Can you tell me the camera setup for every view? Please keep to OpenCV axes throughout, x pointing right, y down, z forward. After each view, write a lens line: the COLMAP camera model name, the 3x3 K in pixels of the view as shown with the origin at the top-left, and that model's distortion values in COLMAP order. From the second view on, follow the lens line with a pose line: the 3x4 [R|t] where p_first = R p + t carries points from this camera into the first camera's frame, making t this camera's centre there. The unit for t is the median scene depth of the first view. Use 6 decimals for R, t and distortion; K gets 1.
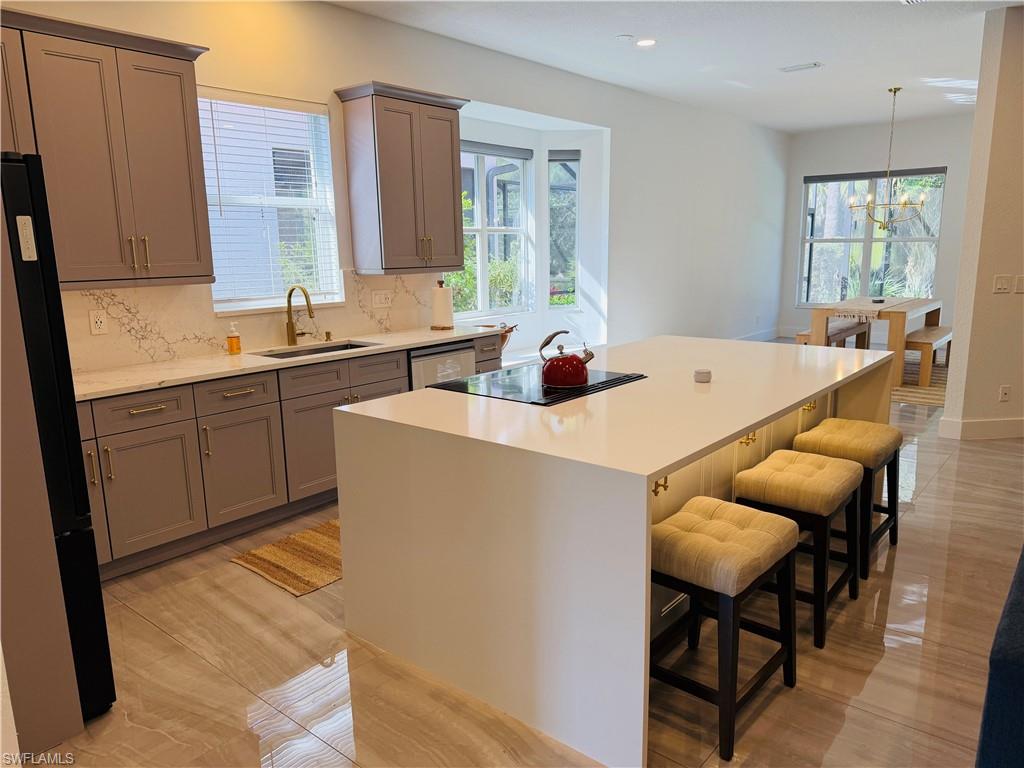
lens RADIAL K [[711.5, 0, 511.1], [0, 711.5, 386.8], [0, 0, 1]] dist [0.135209, -0.200918]
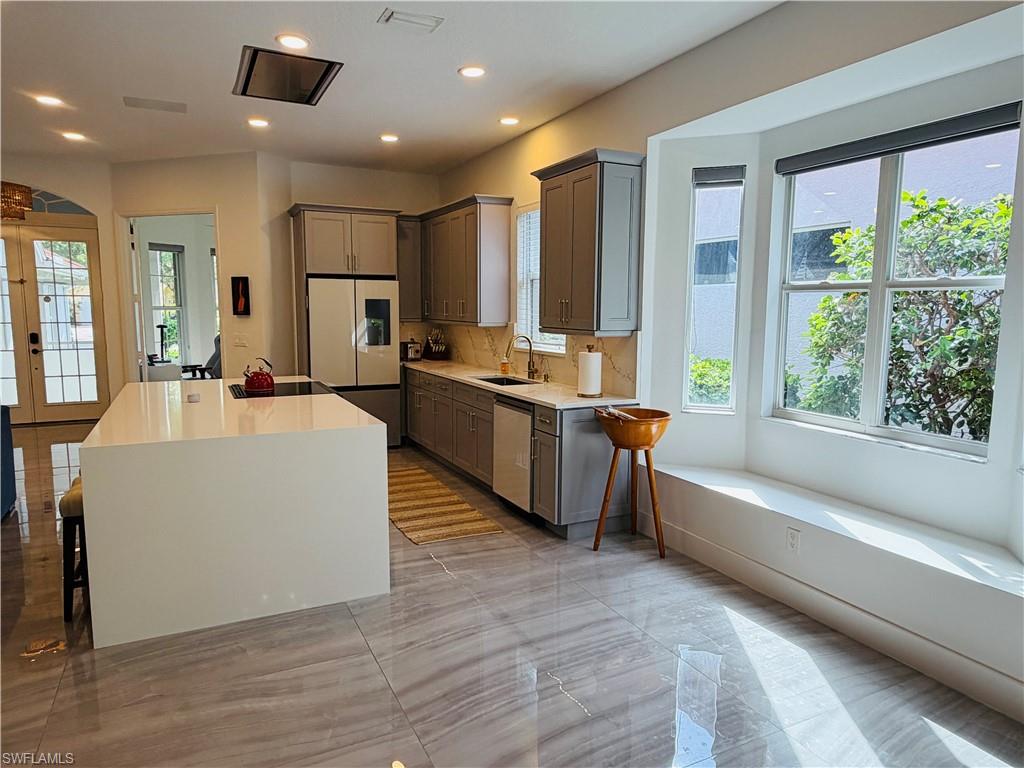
lens RADIAL K [[659.5, 0, 508.2], [0, 659.5, 384.1], [0, 0, 1]] dist [0.002664, -0.000310]
pose [[-0.410804, 0.124176, -0.903228, 0.812960], [-0.176286, 0.961168, 0.212320, -0.294584], [0.894518, 0.246448, -0.372961, 1.384661]]
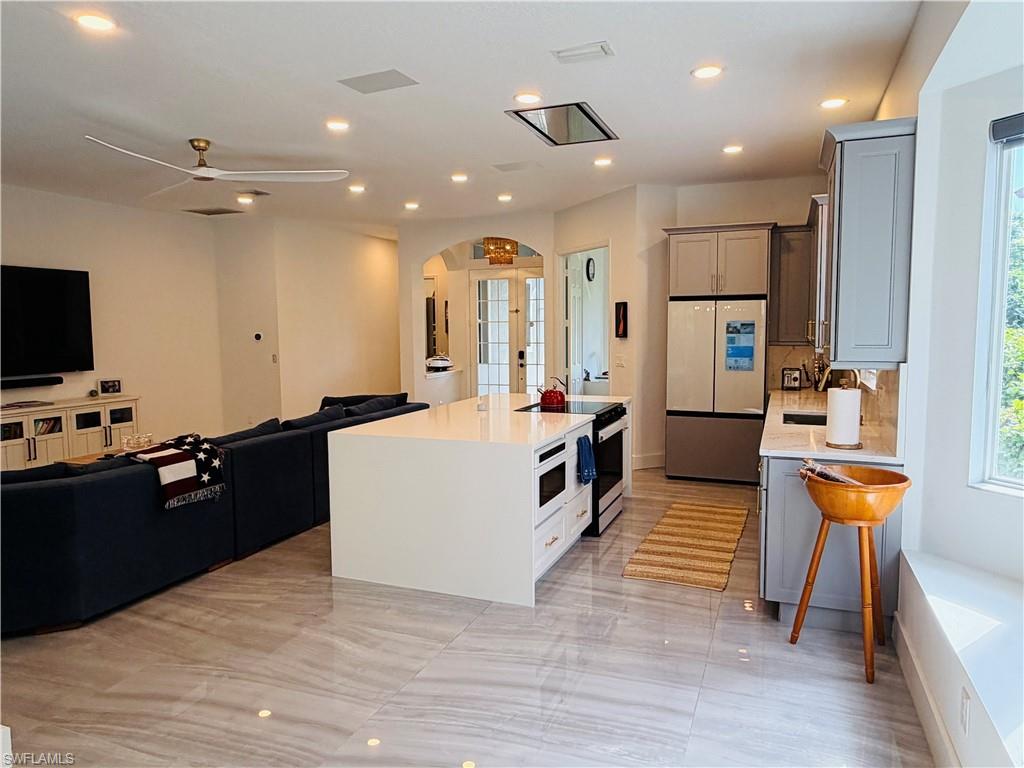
lens RADIAL K [[680.2, 0, 509.1], [0, 680.2, 384.7], [0, 0, 1]] dist [0.004677, -0.001063]
pose [[-0.952042, 0.053385, -0.301275, 0.473563], [-0.033538, 0.960519, 0.276184, -0.357874], [0.304125, 0.273043, -0.912664, 1.699297]]
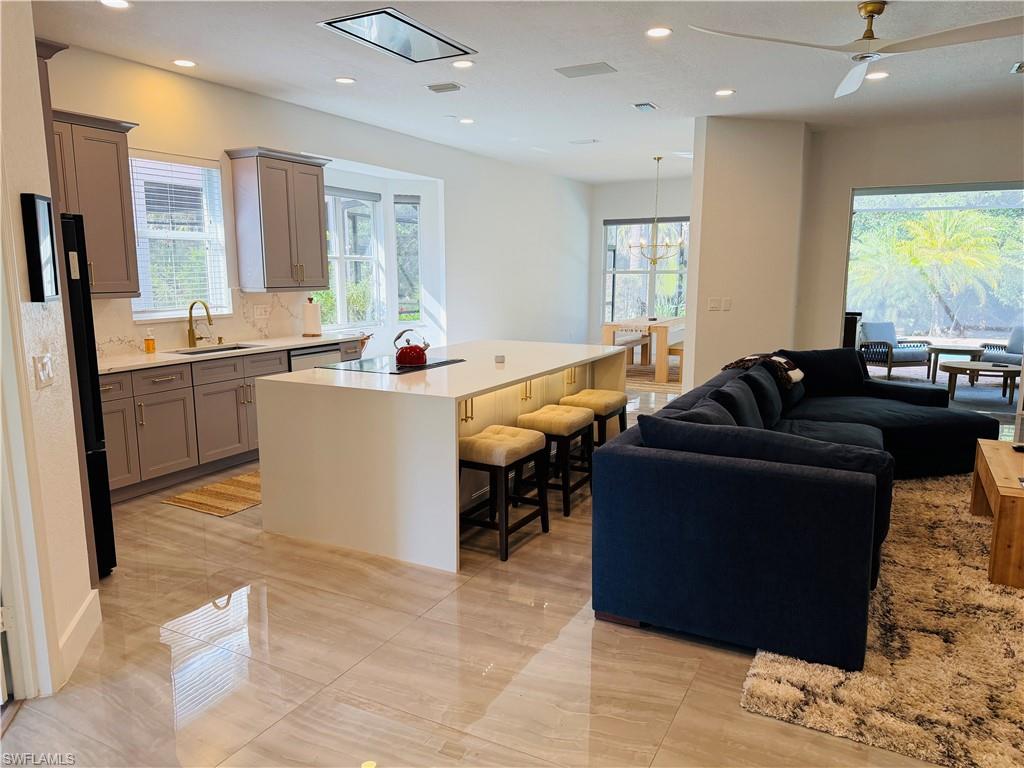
lens RADIAL K [[719.6, 0, 512.0], [0, 719.6, 384.0], [0, 0, 1]] dist [0.076272, -0.089958]
pose [[0.977770, -0.017303, 0.208963, -0.023000], [0.025239, 0.999055, -0.035375, 0.064336], [-0.208154, 0.039862, 0.977283, -0.355225]]
